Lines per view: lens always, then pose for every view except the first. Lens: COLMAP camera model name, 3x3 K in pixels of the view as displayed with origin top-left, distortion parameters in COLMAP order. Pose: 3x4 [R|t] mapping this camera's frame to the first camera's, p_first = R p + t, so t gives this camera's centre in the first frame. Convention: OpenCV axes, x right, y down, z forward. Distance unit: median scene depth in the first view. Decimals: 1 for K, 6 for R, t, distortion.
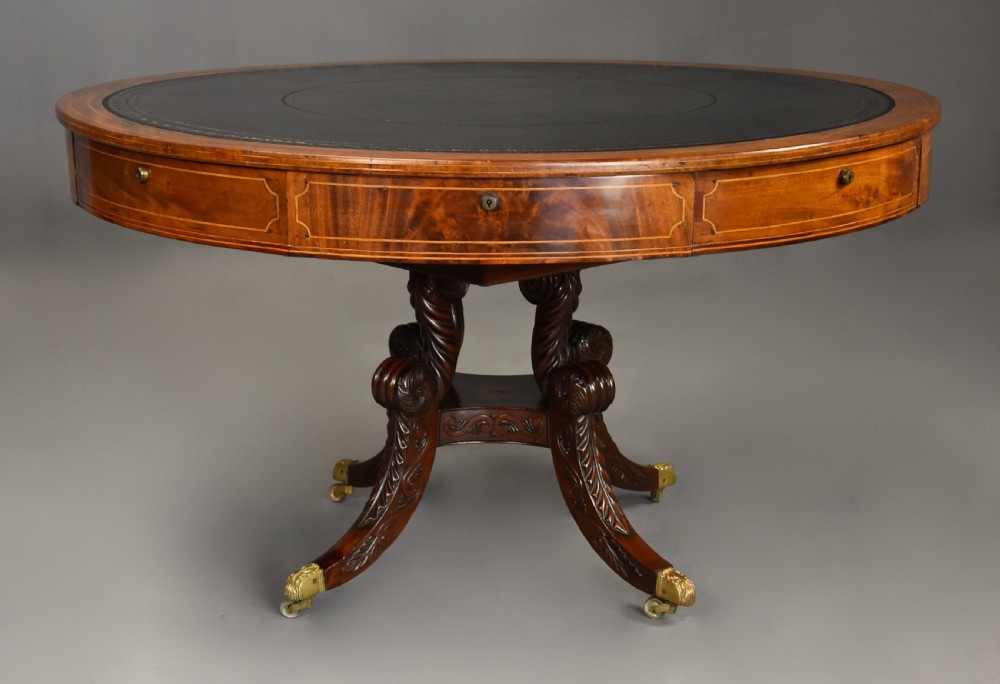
lens RADIAL K [[2600.2, 0, 512.6], [0, 2600.2, 391.9], [0, 0, 1]] dist [0.474894, -0.425047]
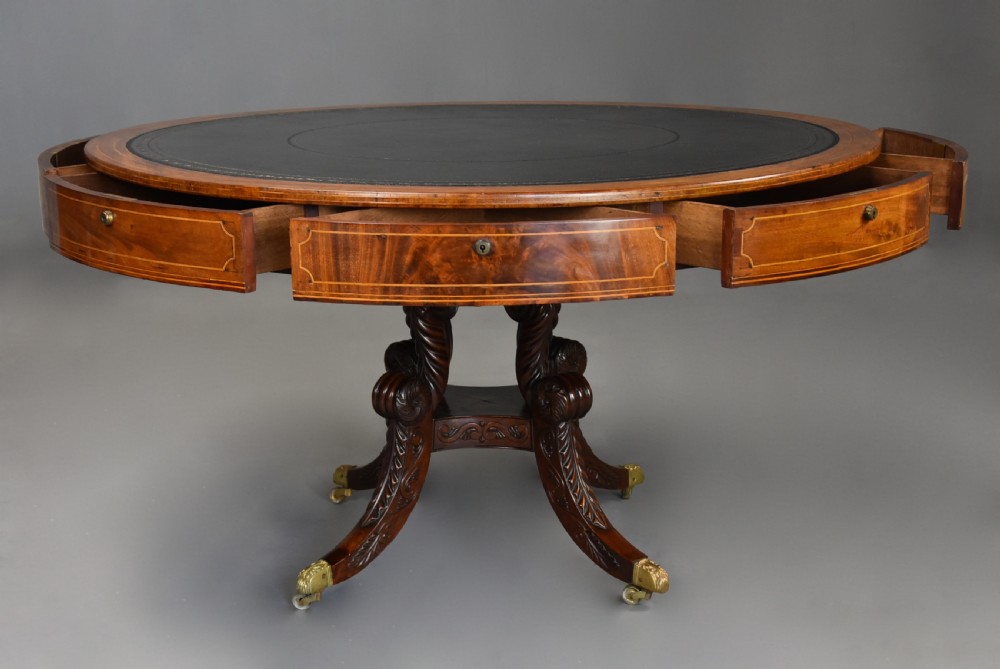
lens RADIAL K [[1871.0, 0, 500.0], [0, 1871.0, 334.5], [0, 0, 1]] dist [0.211130, 0.169791]
pose [[0.999737, -0.015494, 0.016914, -0.015186], [0.015173, 0.999706, 0.018903, -0.051491], [-0.017201, -0.018641, 0.999678, 0.242130]]
